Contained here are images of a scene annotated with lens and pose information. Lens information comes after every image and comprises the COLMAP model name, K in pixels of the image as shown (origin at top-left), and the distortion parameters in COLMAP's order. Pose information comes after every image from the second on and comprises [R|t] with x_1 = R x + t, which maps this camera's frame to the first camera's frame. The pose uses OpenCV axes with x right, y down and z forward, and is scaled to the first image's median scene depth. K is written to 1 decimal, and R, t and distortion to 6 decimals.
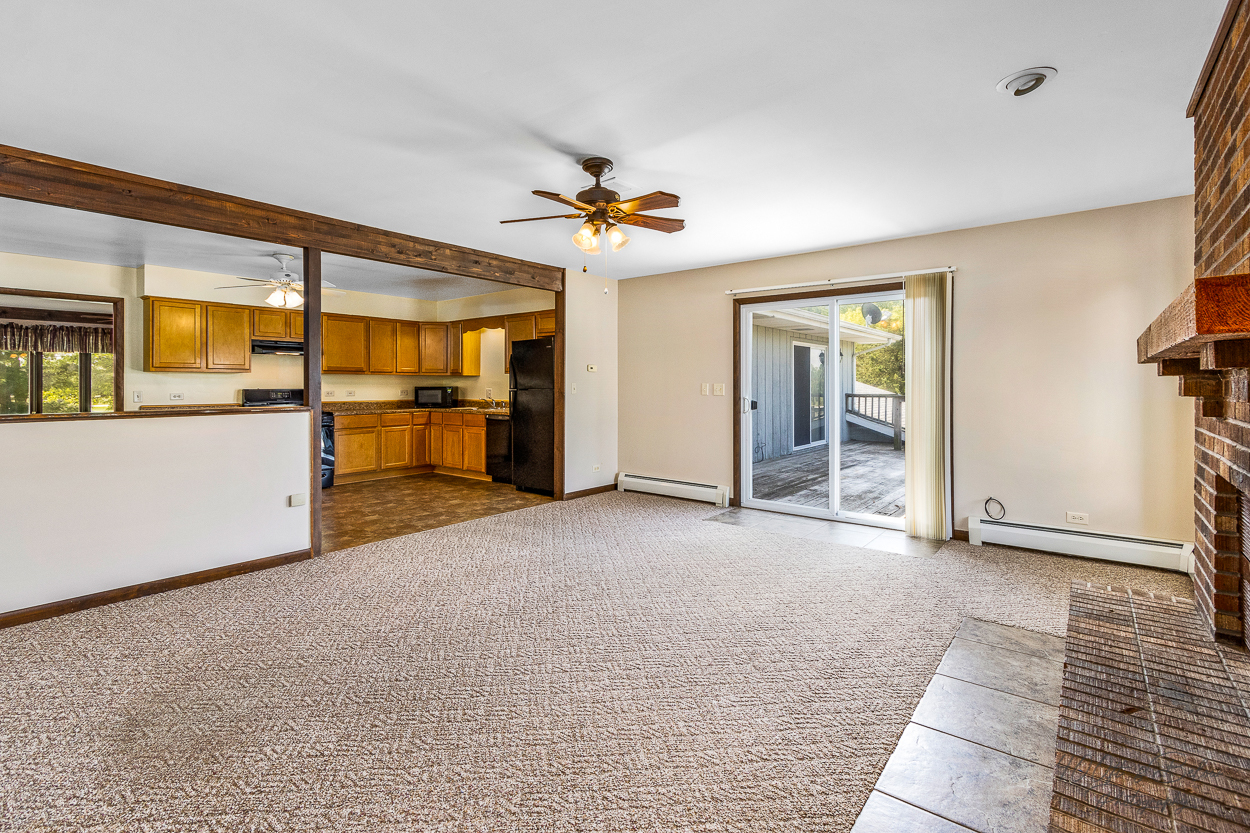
lens RADIAL K [[578.4, 0, 623.7], [0, 578.4, 384.6], [0, 0, 1]] dist [0.001284, -0.000909]
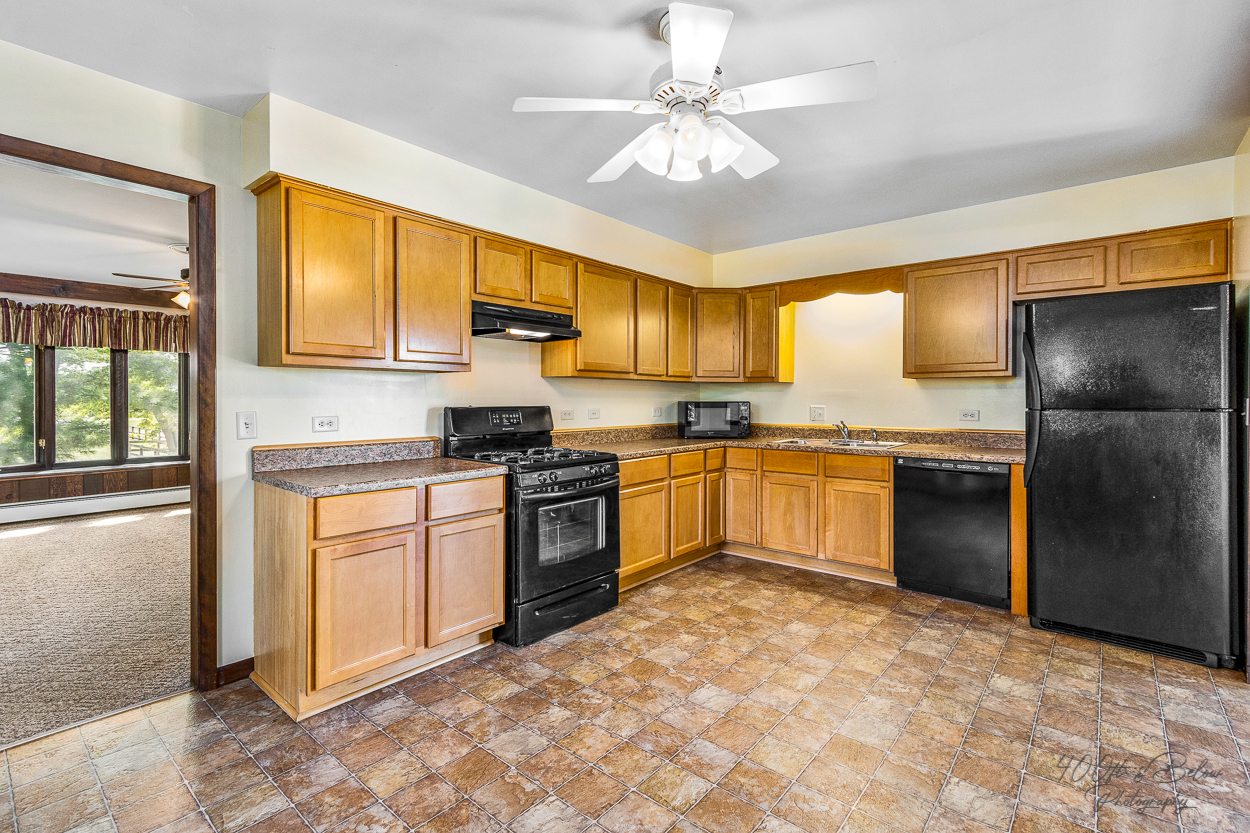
lens RADIAL K [[571.0, 0, 622.9], [0, 571.0, 396.4], [0, 0, 1]] dist [0.001866, 0.000281]
pose [[0.999680, 0.001241, -0.025252, -0.457005], [-0.001329, 0.999993, -0.003497, 0.000379], [0.025247, 0.003529, 0.999675, 0.488307]]
